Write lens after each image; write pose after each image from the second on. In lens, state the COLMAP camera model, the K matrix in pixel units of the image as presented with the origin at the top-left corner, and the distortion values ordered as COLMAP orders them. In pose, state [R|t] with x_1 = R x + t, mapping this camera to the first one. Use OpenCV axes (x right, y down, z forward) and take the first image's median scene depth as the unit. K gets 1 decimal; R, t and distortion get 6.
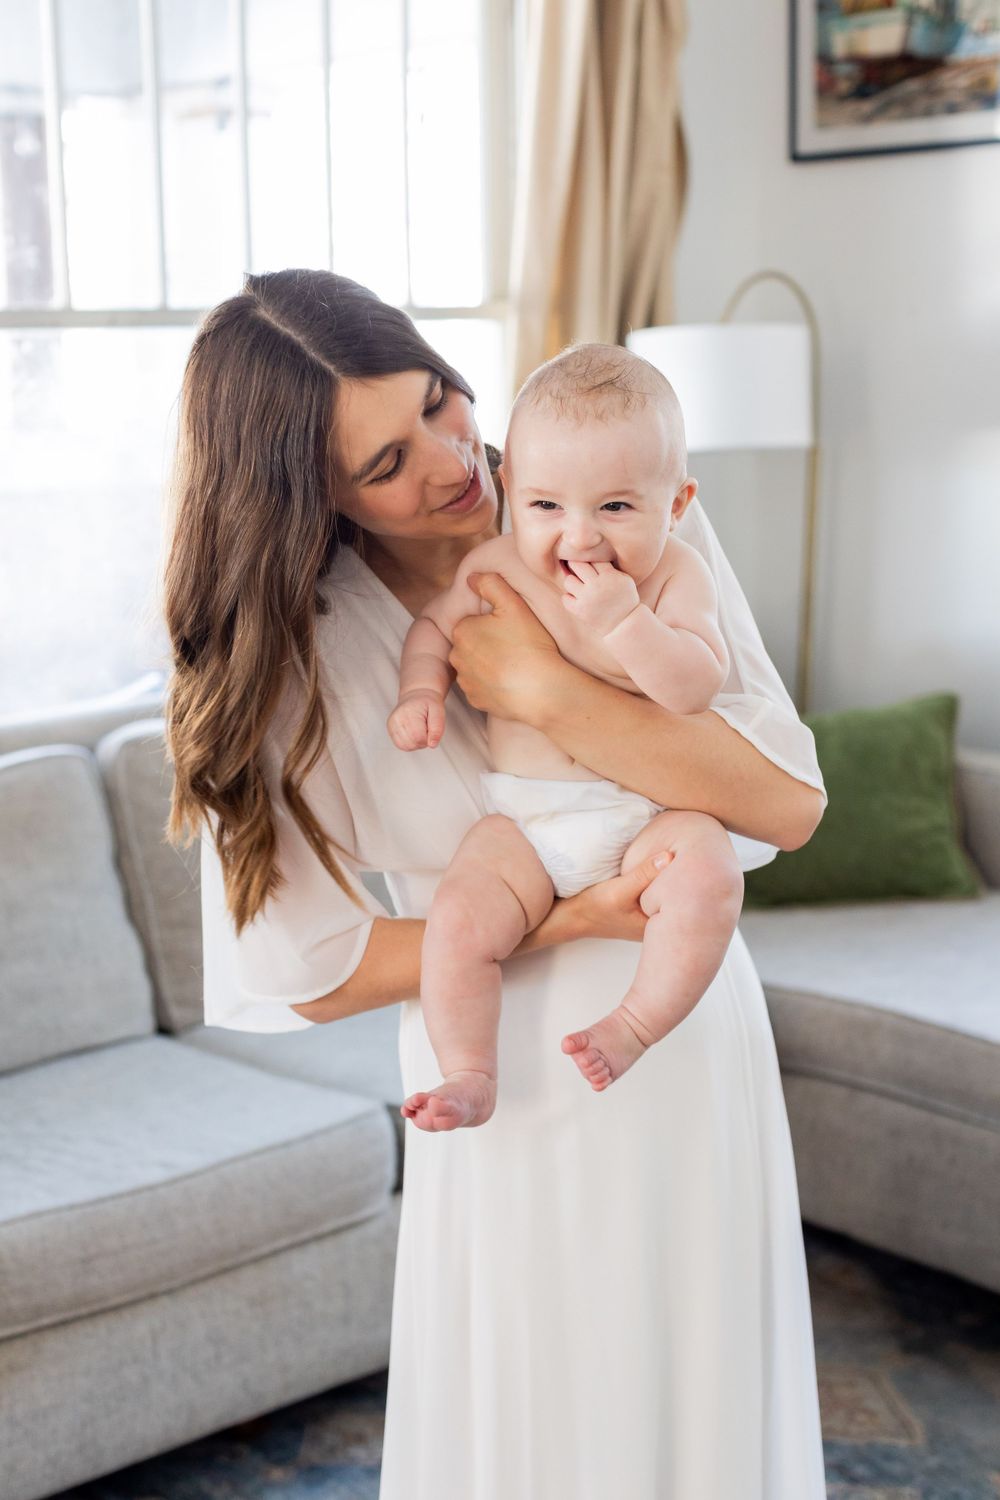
lens RADIAL K [[2368.8, 0, 496.8], [0, 2368.8, 740.6], [0, 0, 1]] dist [-0.020790, 0.000000]
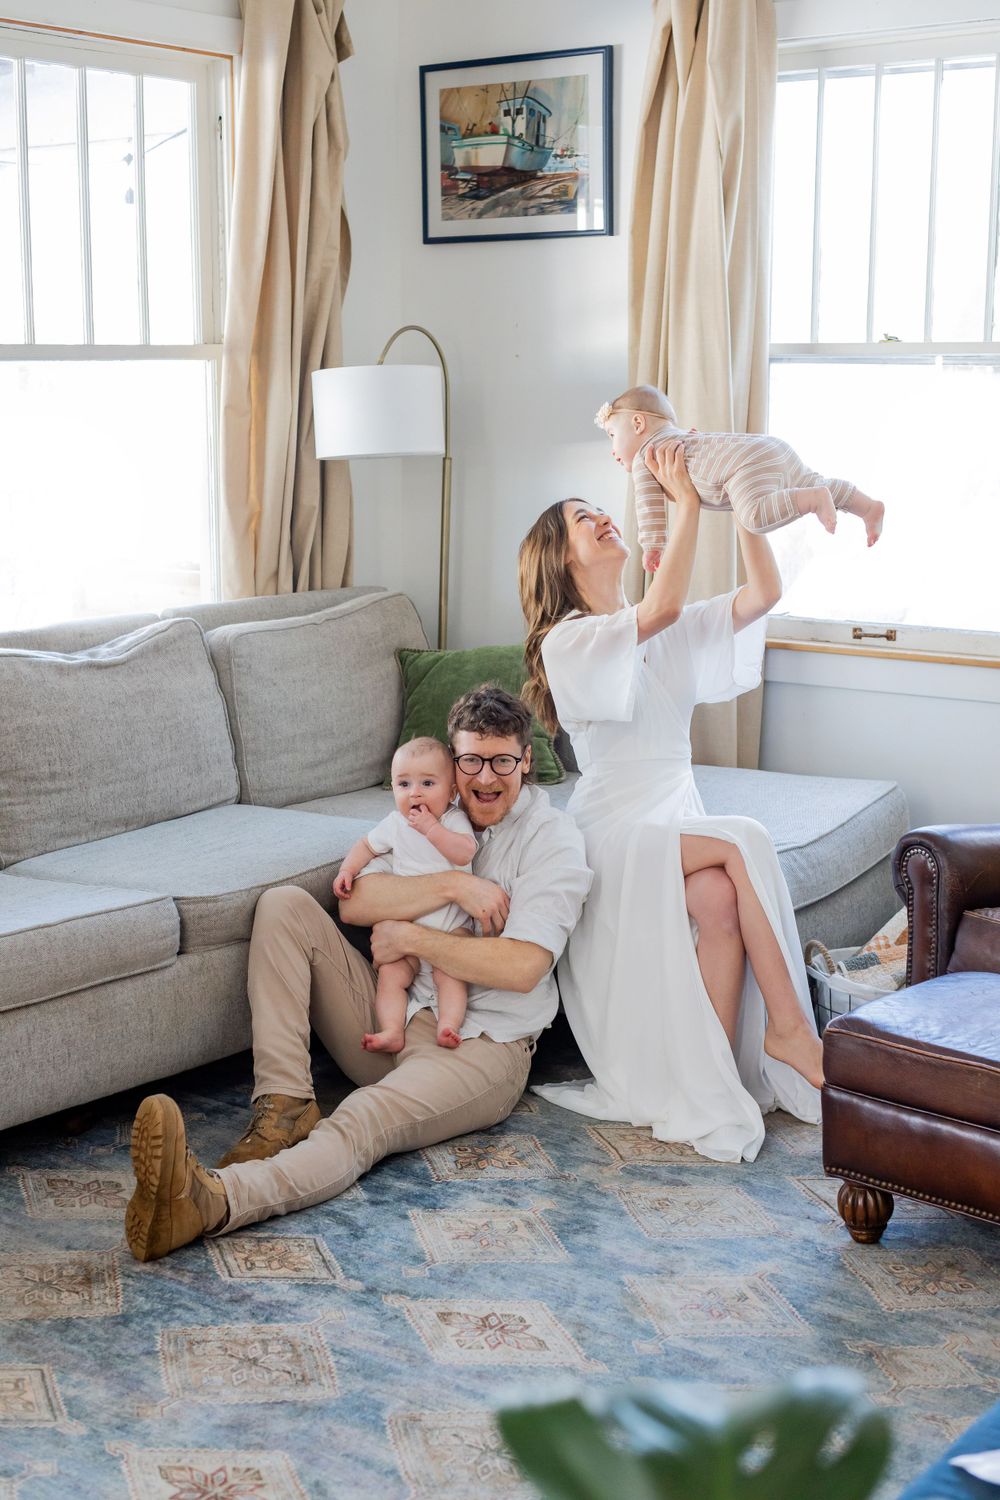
lens RADIAL K [[2368.8, 0, 470.2], [0, 2368.8, 725.7], [0, 0, 1]] dist [-0.020790, 0.000000]
pose [[0.987205, -0.013673, 0.158870, -0.099481], [0.018813, 0.999345, -0.030897, 0.104148], [-0.158344, 0.033491, 0.986816, -0.475652]]
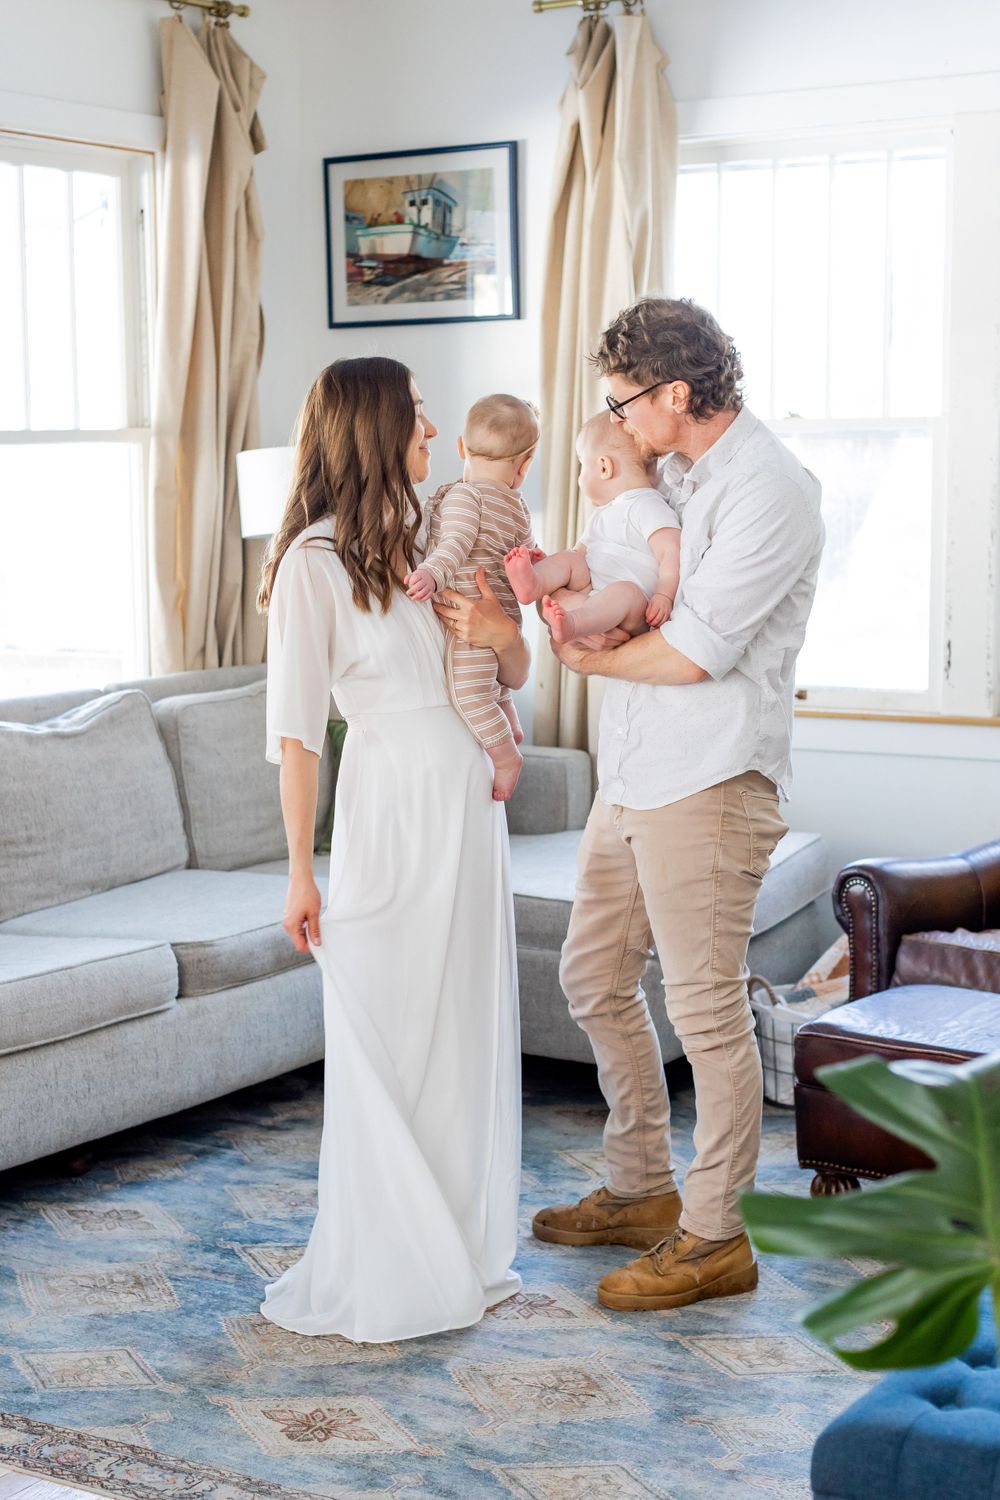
lens RADIAL K [[2752.6, 0, 418.6], [0, 2752.6, 702.7], [0, 0, 1]] dist [-0.004043, 0.000000]
pose [[0.969161, -0.024425, 0.245213, -0.335239], [0.047270, 0.995023, -0.087715, 0.171099], [-0.241851, 0.096601, 0.965493, -0.804696]]
